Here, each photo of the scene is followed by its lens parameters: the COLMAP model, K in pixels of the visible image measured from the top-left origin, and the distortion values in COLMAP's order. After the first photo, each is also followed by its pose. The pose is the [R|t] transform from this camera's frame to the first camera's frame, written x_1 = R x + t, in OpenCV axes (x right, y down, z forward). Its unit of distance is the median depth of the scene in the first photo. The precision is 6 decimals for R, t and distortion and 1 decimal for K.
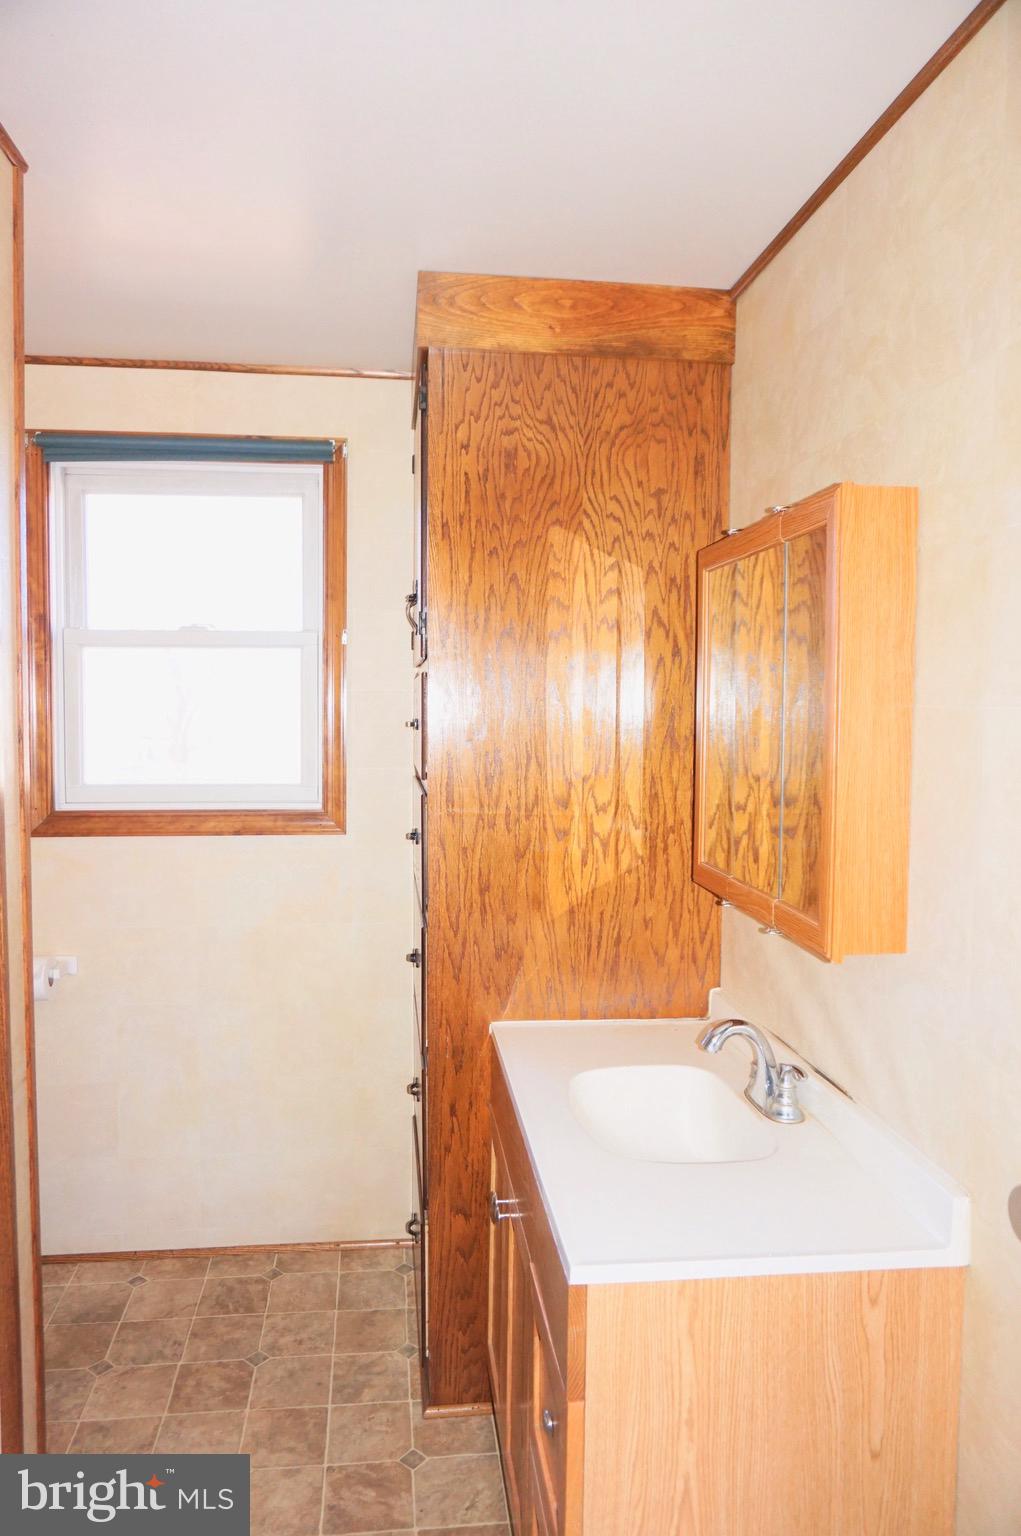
lens RADIAL K [[1033.8, 0, 505.1], [0, 1033.8, 764.3], [0, 0, 1]] dist [-0.048219, 0.037101]
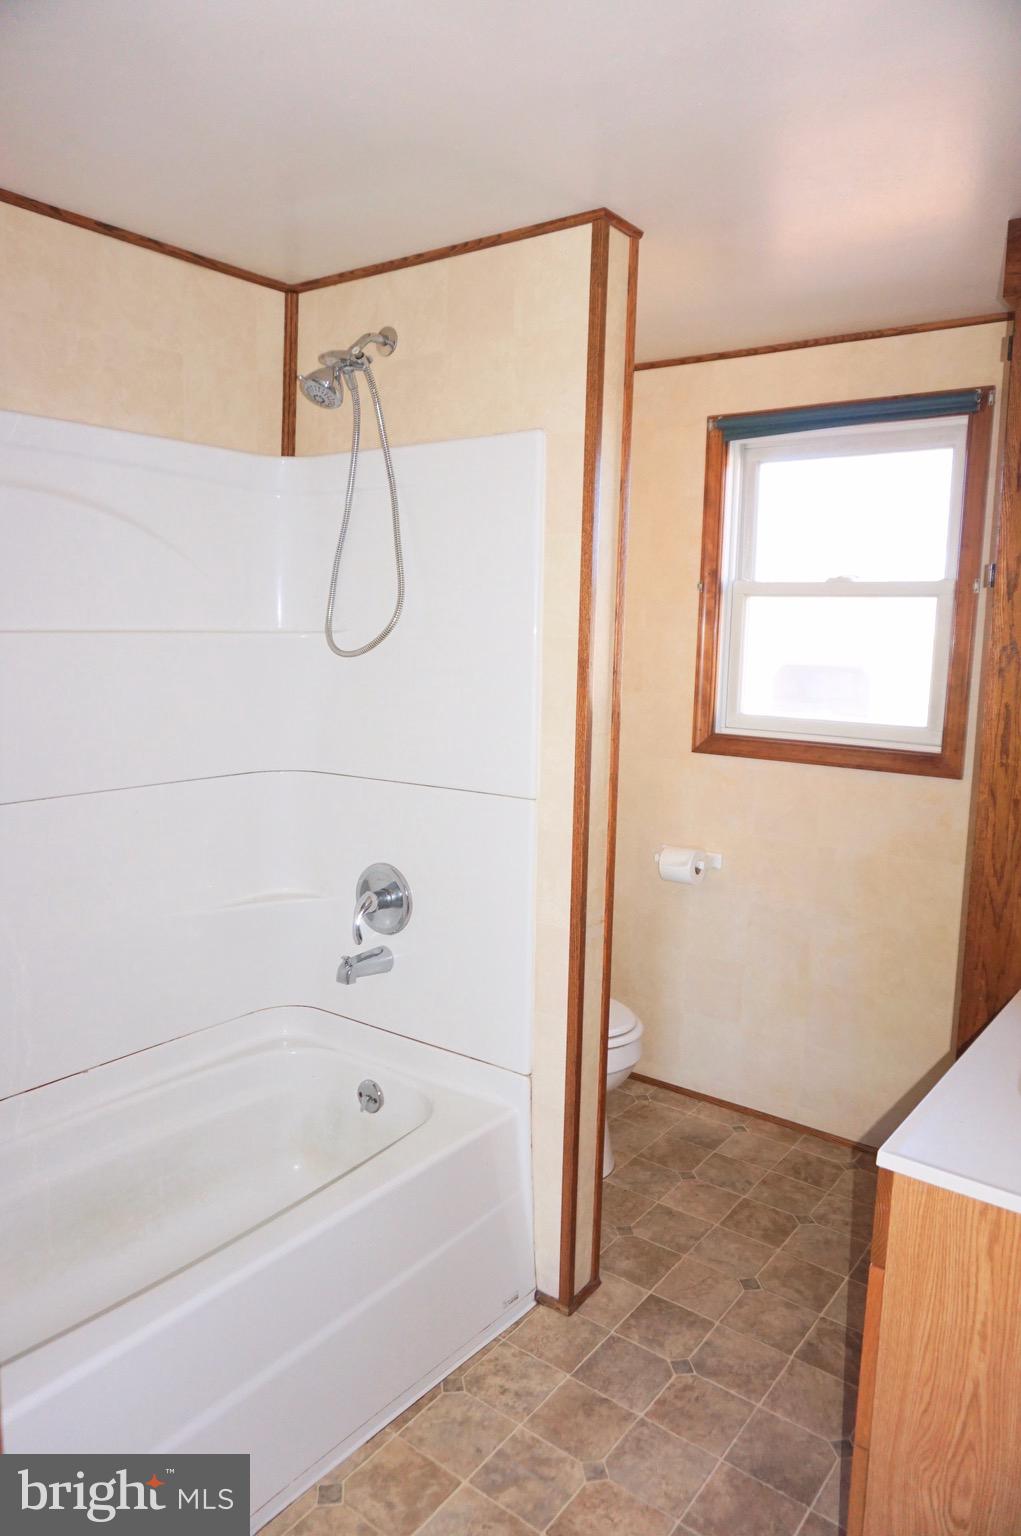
lens RADIAL K [[1033.8, 0, 505.1], [0, 1033.8, 764.3], [0, 0, 1]] dist [-0.048219, 0.037101]
pose [[0.718463, 0.102788, -0.687929, 0.250013], [-0.059982, 0.994492, 0.085950, -0.008538], [0.692974, -0.020489, 0.720671, -0.057536]]
